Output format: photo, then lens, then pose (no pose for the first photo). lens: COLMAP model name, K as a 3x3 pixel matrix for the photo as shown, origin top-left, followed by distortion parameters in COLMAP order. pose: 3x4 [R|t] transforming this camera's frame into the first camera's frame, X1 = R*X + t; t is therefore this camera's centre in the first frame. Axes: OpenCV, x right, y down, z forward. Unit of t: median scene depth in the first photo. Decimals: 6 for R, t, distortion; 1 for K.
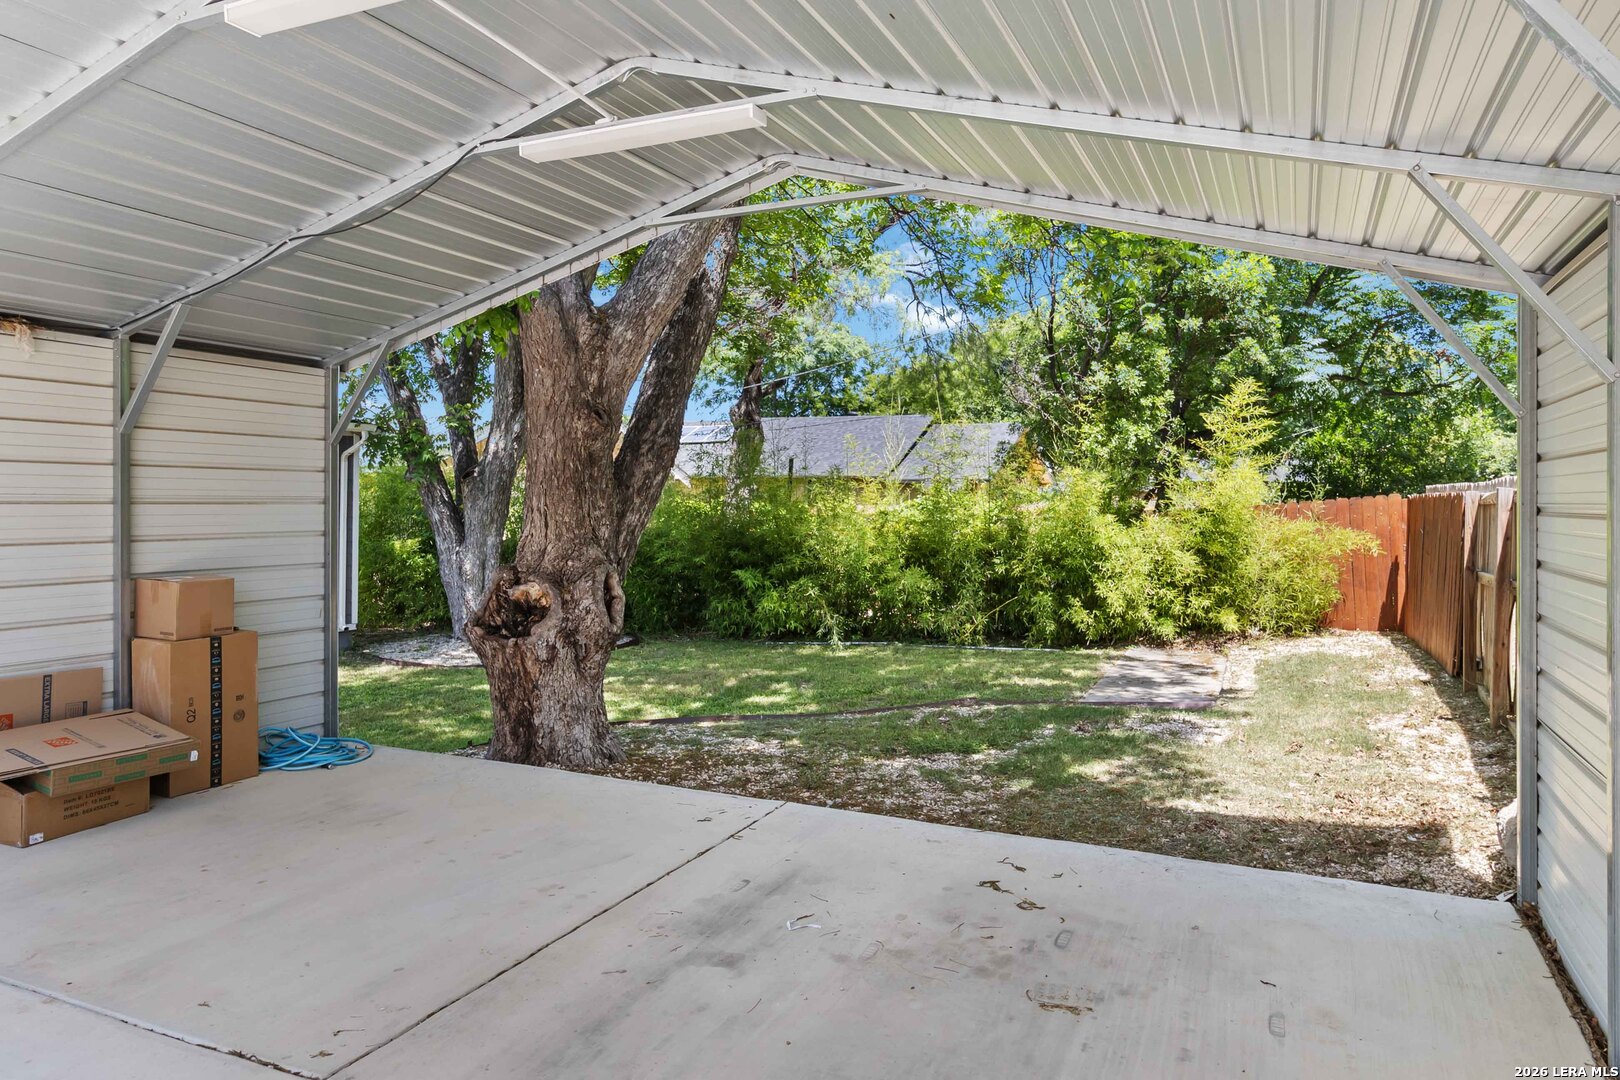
lens RADIAL K [[1069.6, 0, 808.9], [0, 1069.6, 534.4], [0, 0, 1]] dist [-0.000255, -0.000200]
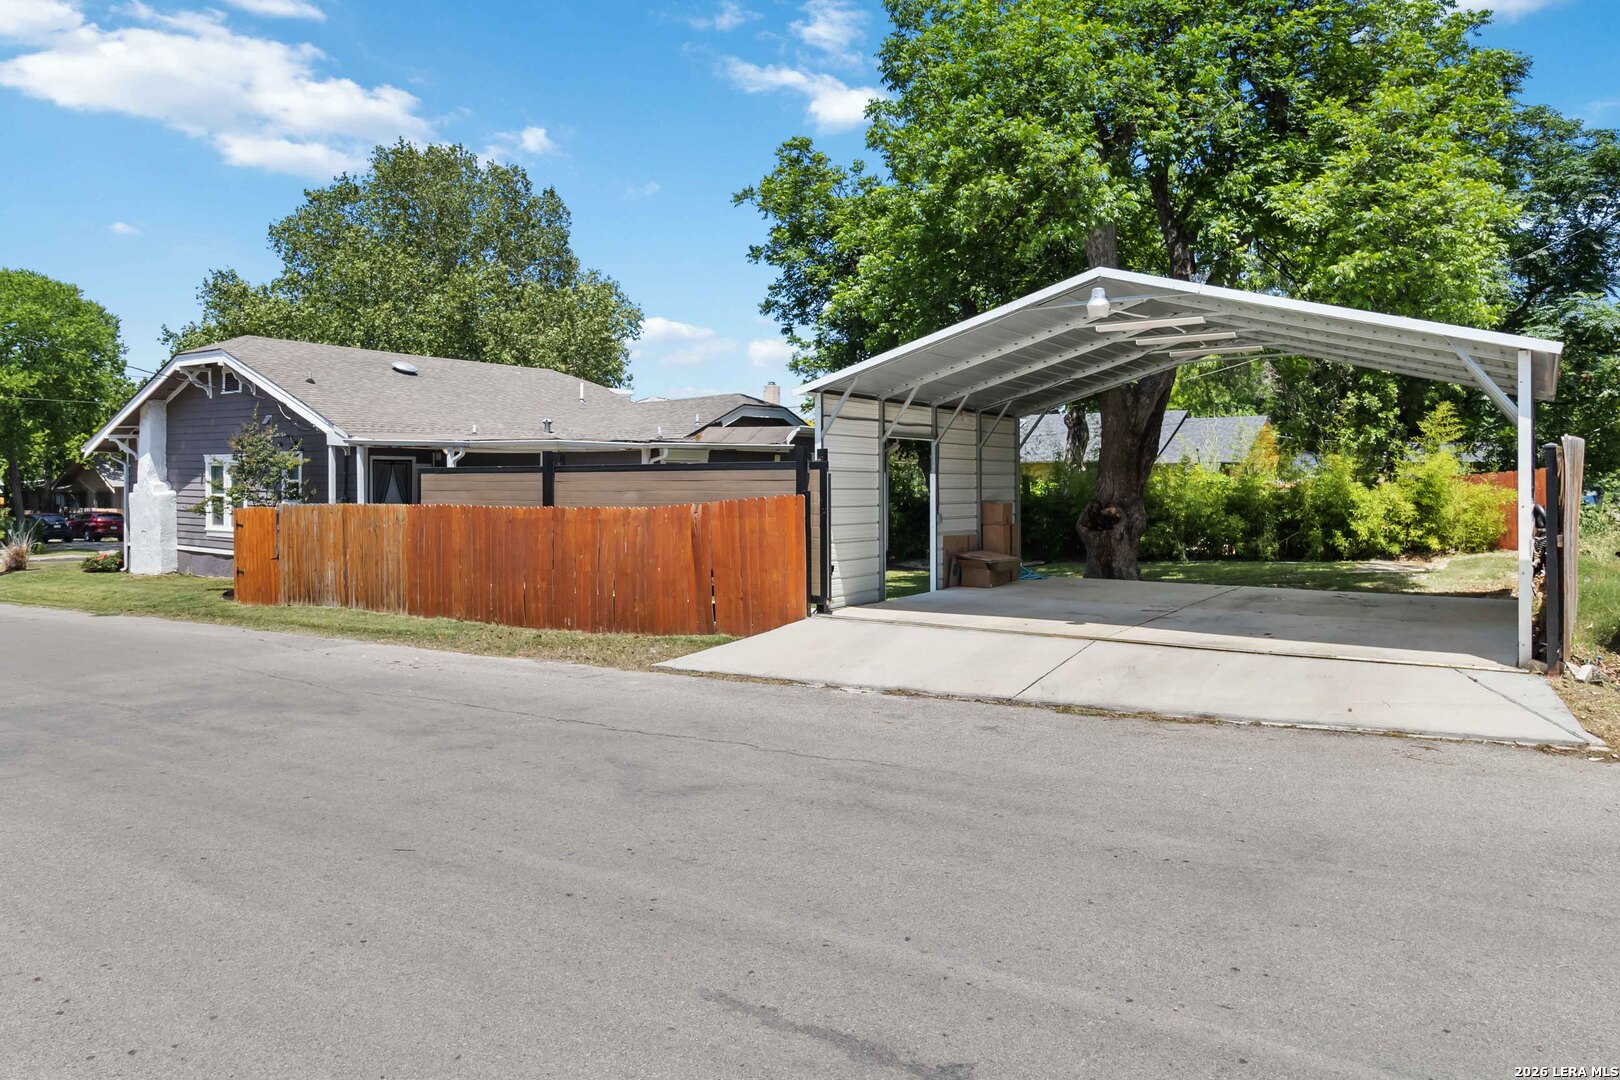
lens RADIAL K [[1069.6, 0, 810.4], [0, 1069.6, 530.4], [0, 0, 1]] dist [-0.000255, -0.000200]
pose [[0.985595, -0.001466, -0.169118, -0.292870], [0.002779, 0.999968, 0.007524, 0.043649], [0.169101, -0.007886, 0.985567, -0.829392]]
